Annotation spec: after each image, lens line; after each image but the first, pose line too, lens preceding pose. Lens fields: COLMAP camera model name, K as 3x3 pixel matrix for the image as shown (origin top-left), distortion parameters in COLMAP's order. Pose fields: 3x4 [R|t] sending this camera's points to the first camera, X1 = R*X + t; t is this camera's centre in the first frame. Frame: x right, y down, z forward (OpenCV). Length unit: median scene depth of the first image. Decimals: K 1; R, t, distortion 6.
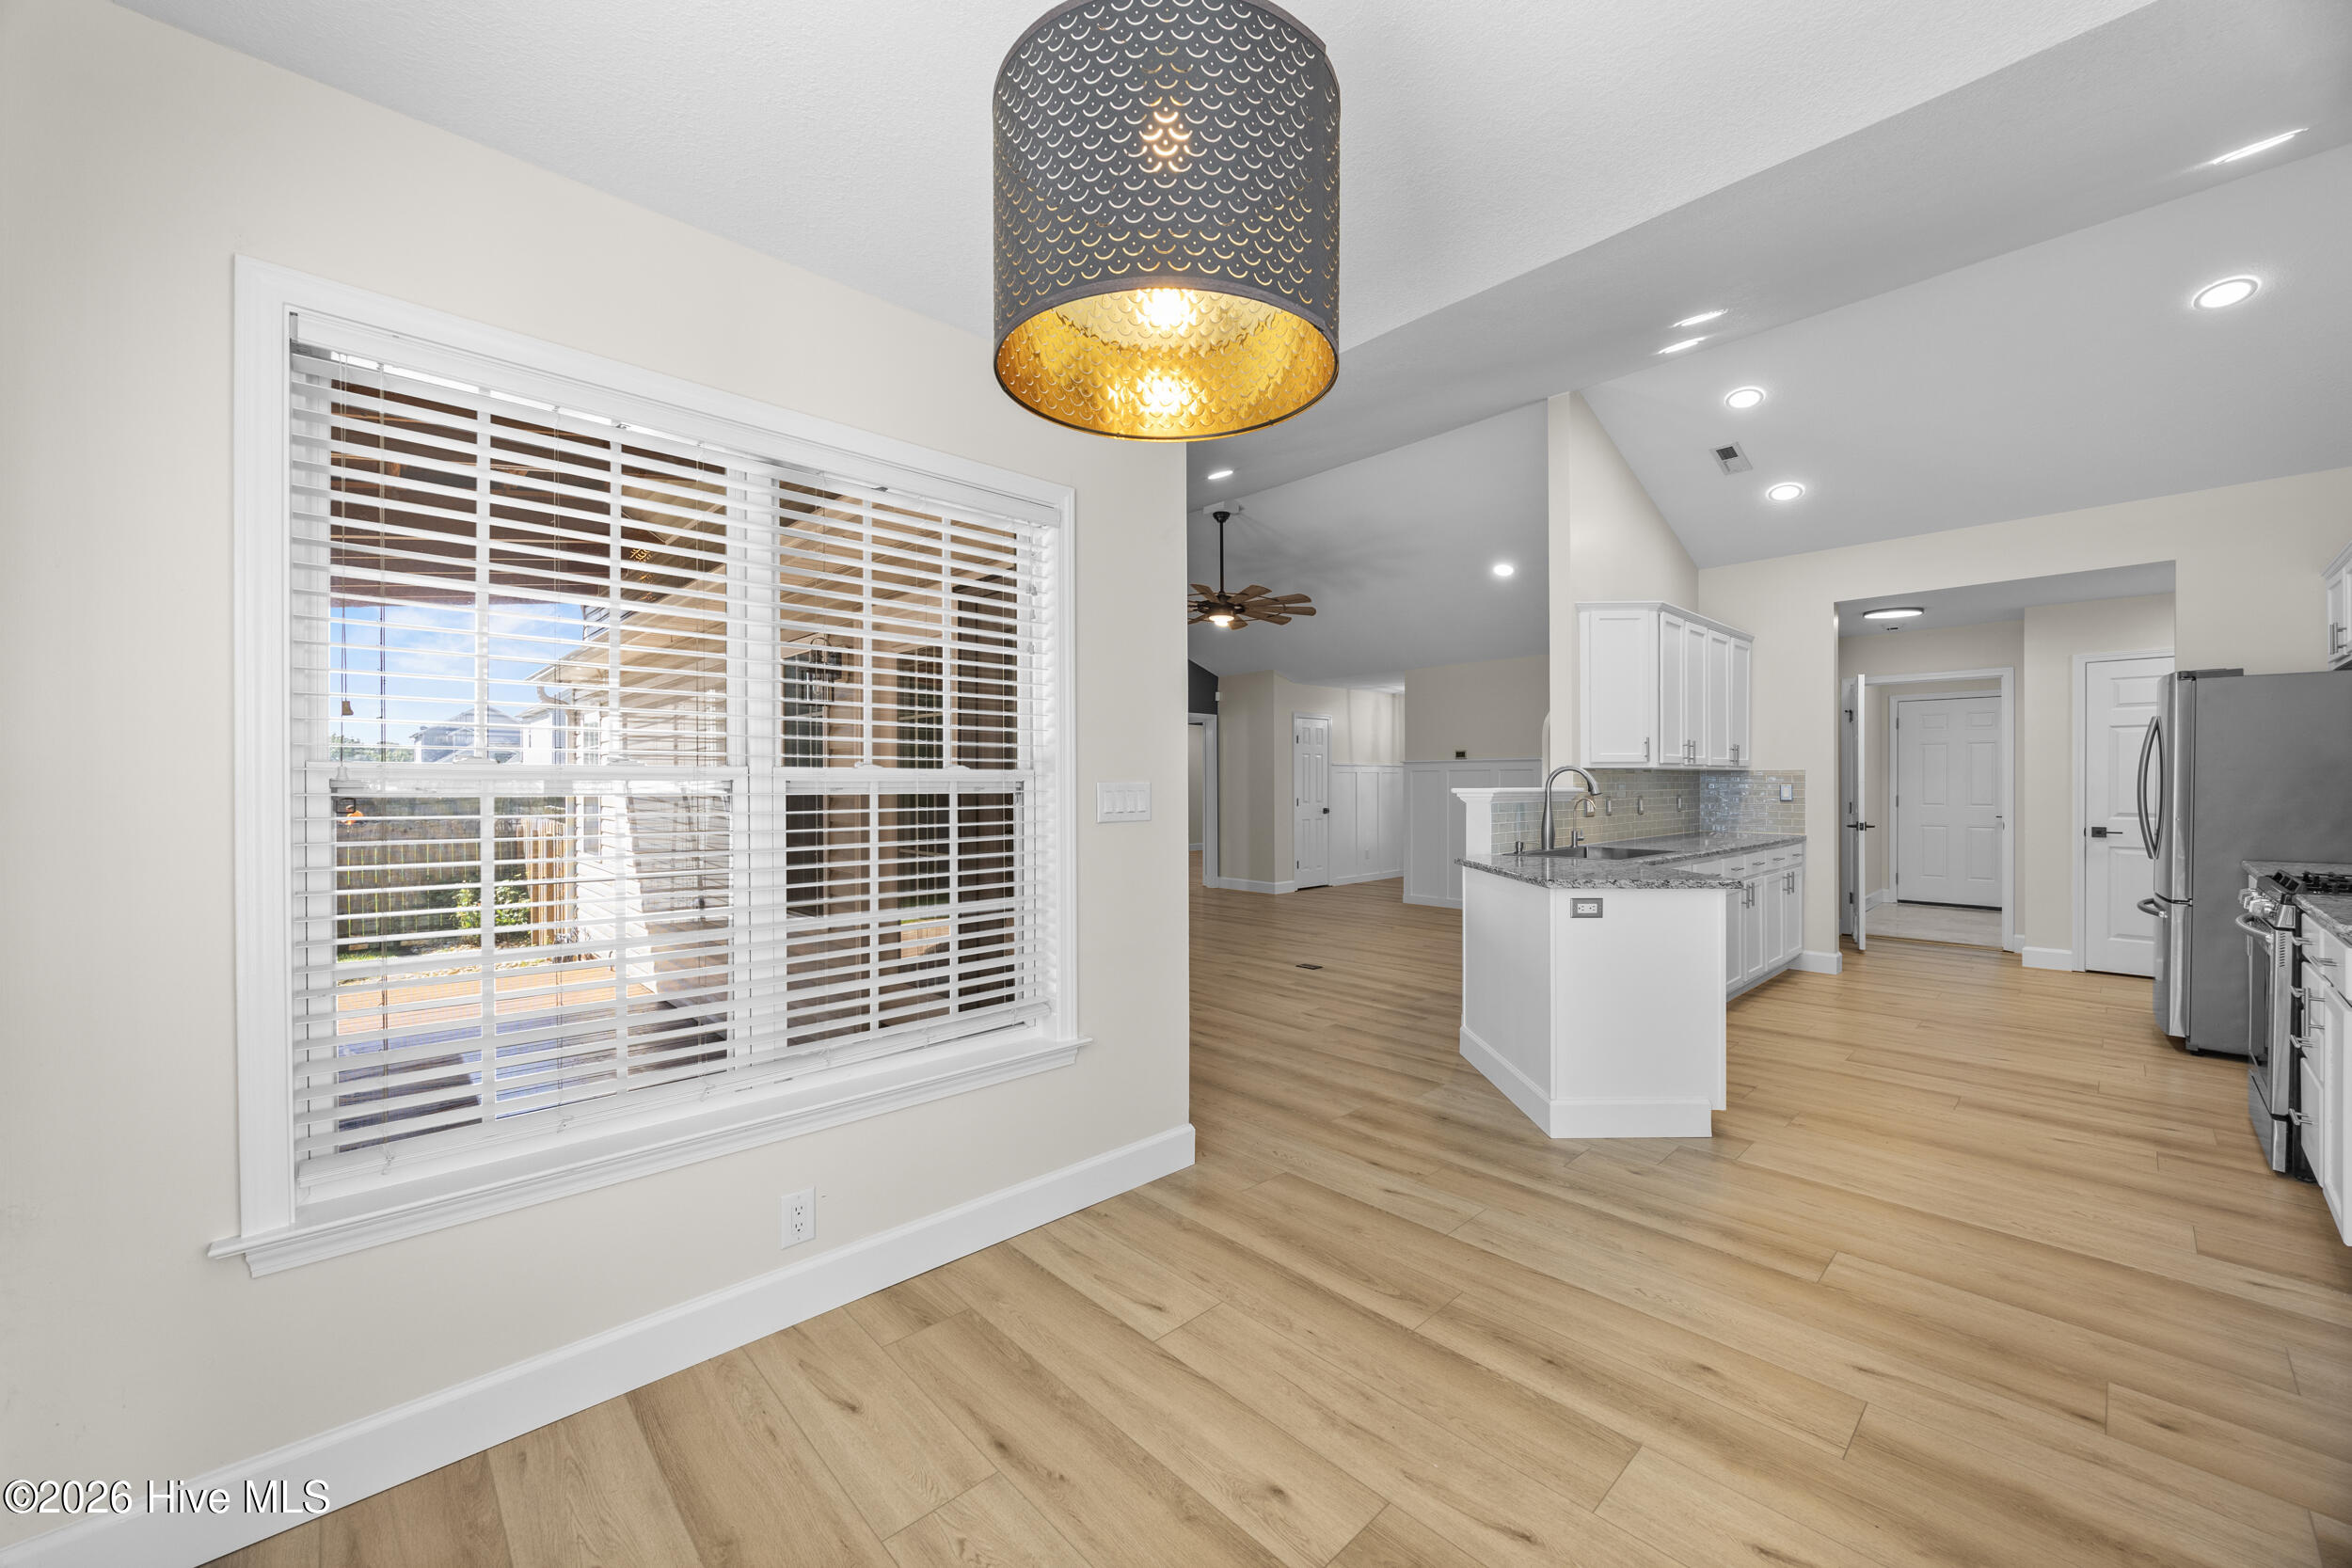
lens RADIAL K [[889.5, 0, 1164.9], [0, 889.5, 785.5], [0, 0, 1]] dist [-0.003131, -0.000191]
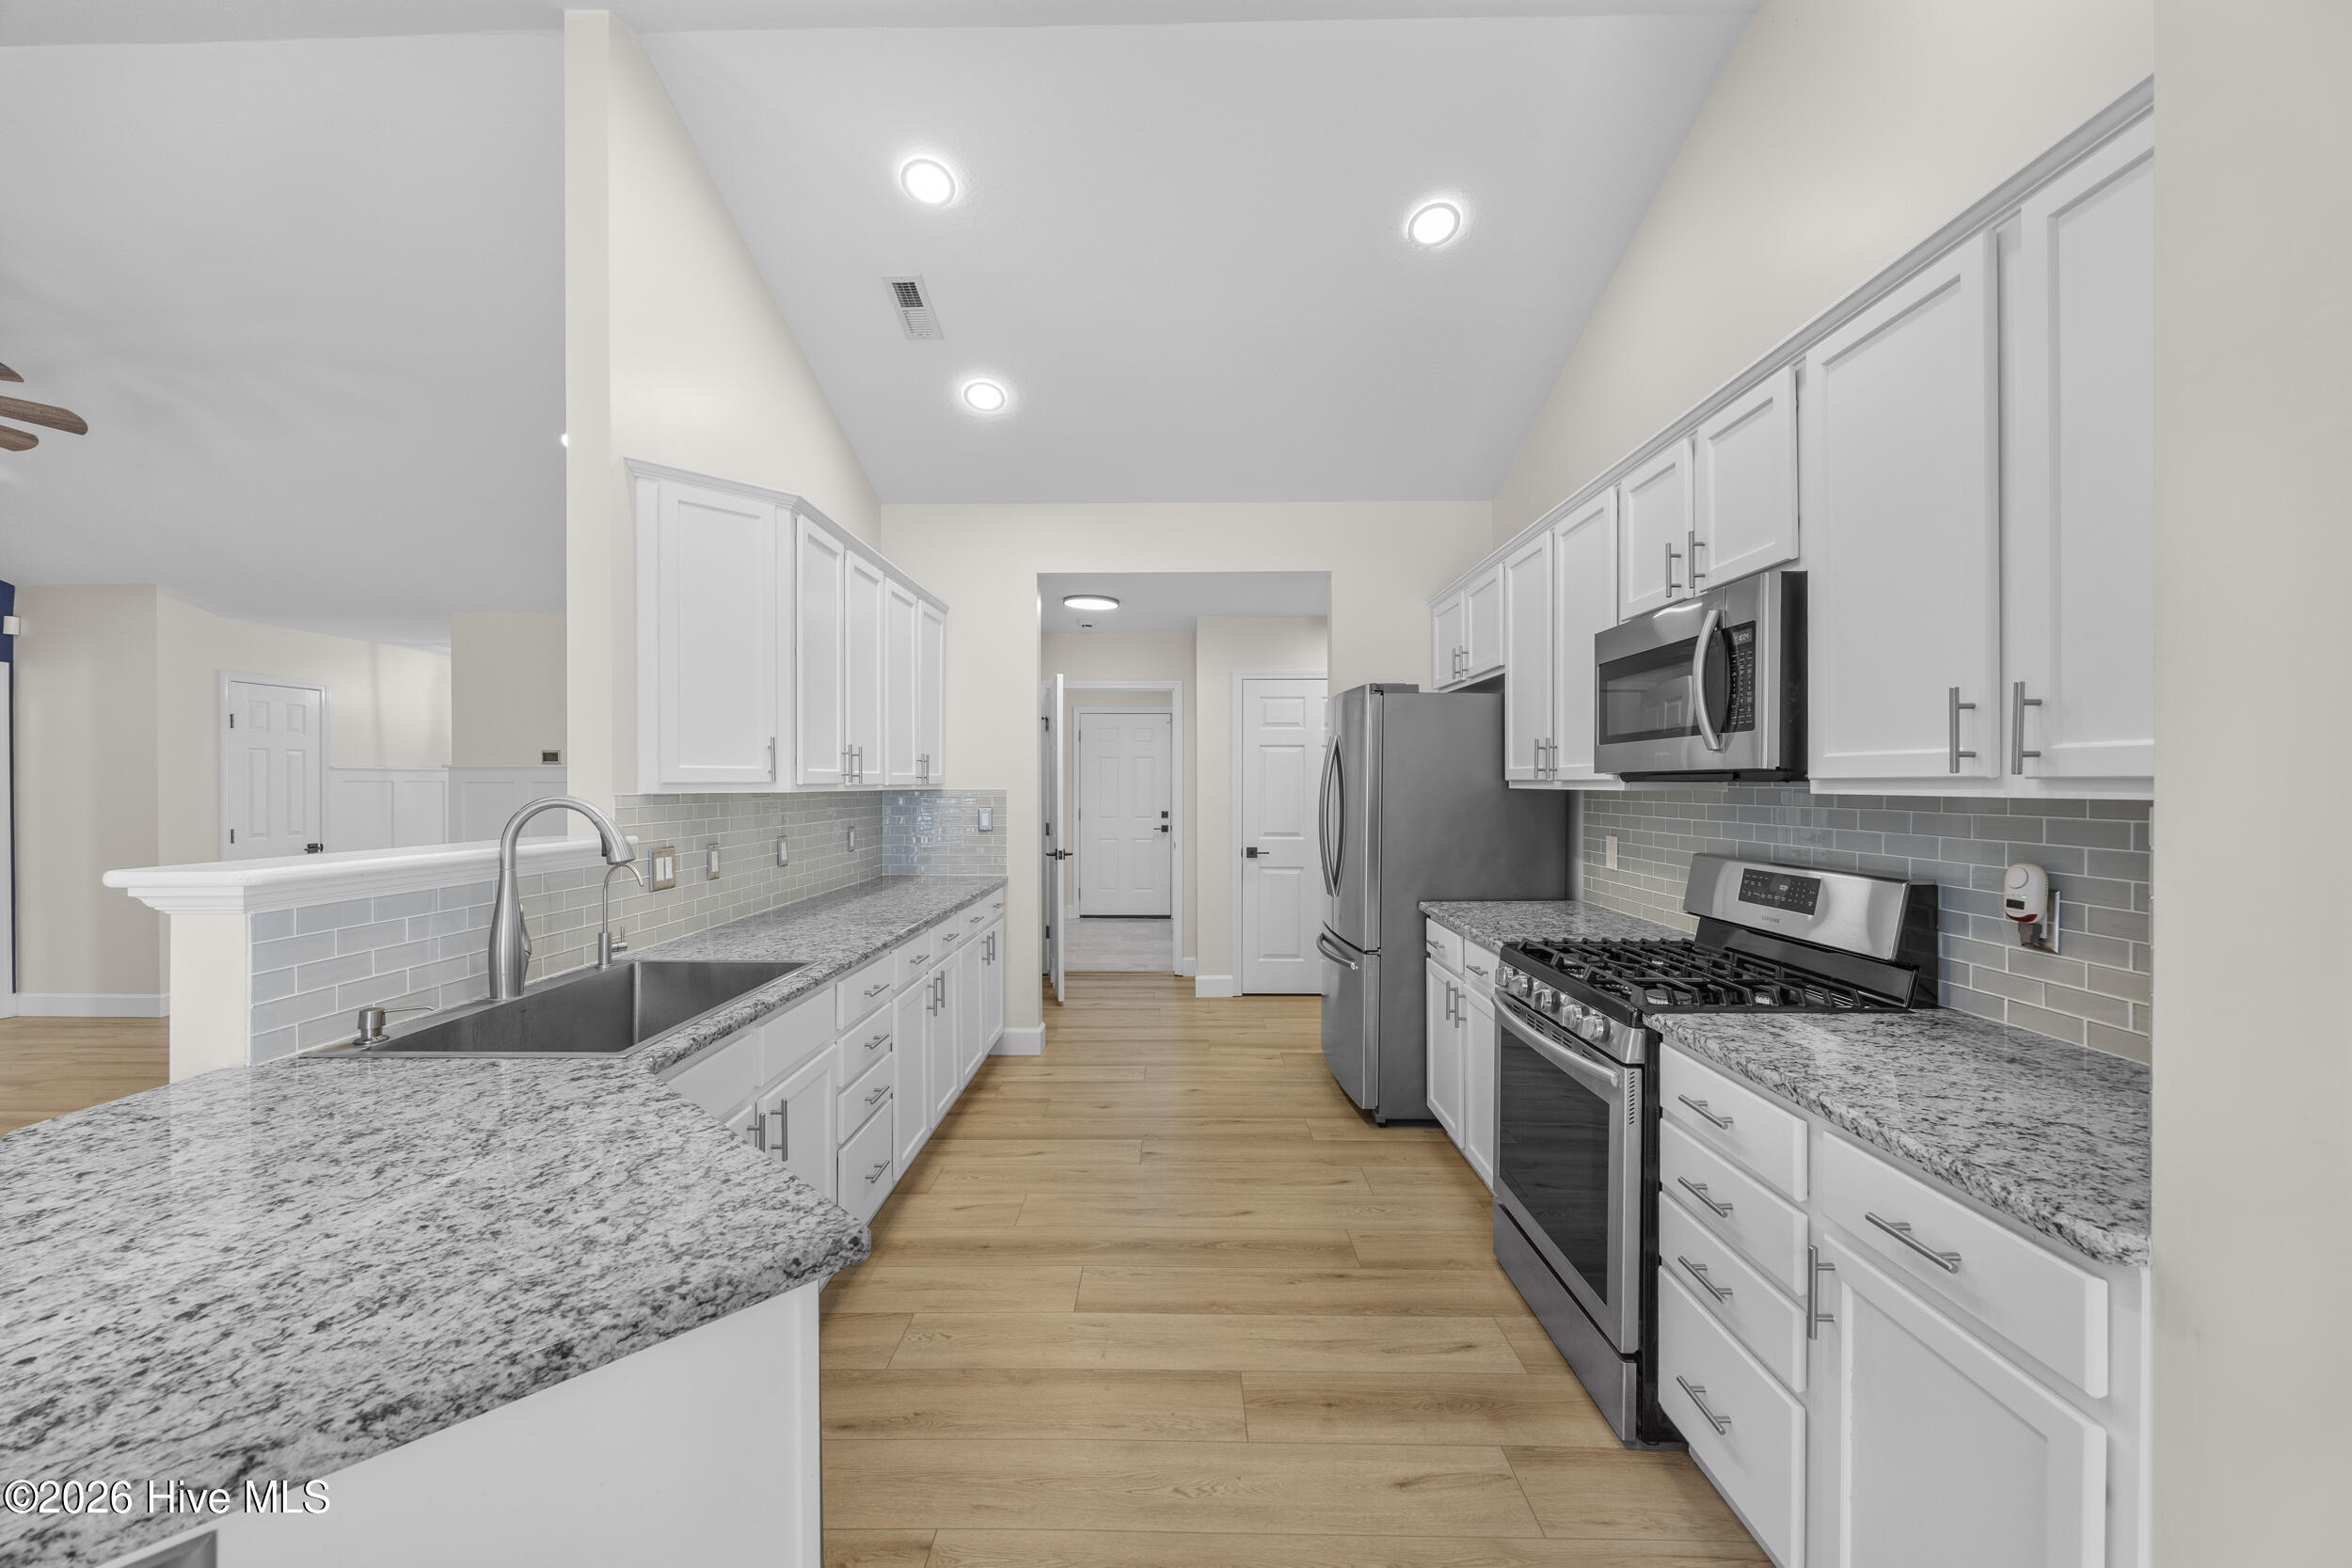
lens RADIAL K [[889.5, 0, 1164.9], [0, 889.5, 785.5], [0, 0, 1]] dist [-0.003131, -0.000191]
pose [[0.688667, -0.000016, 0.725078, 0.296918], [0.001205, 0.999999, -0.001123, -0.022653], [-0.725077, 0.001647, 0.688666, 0.426751]]
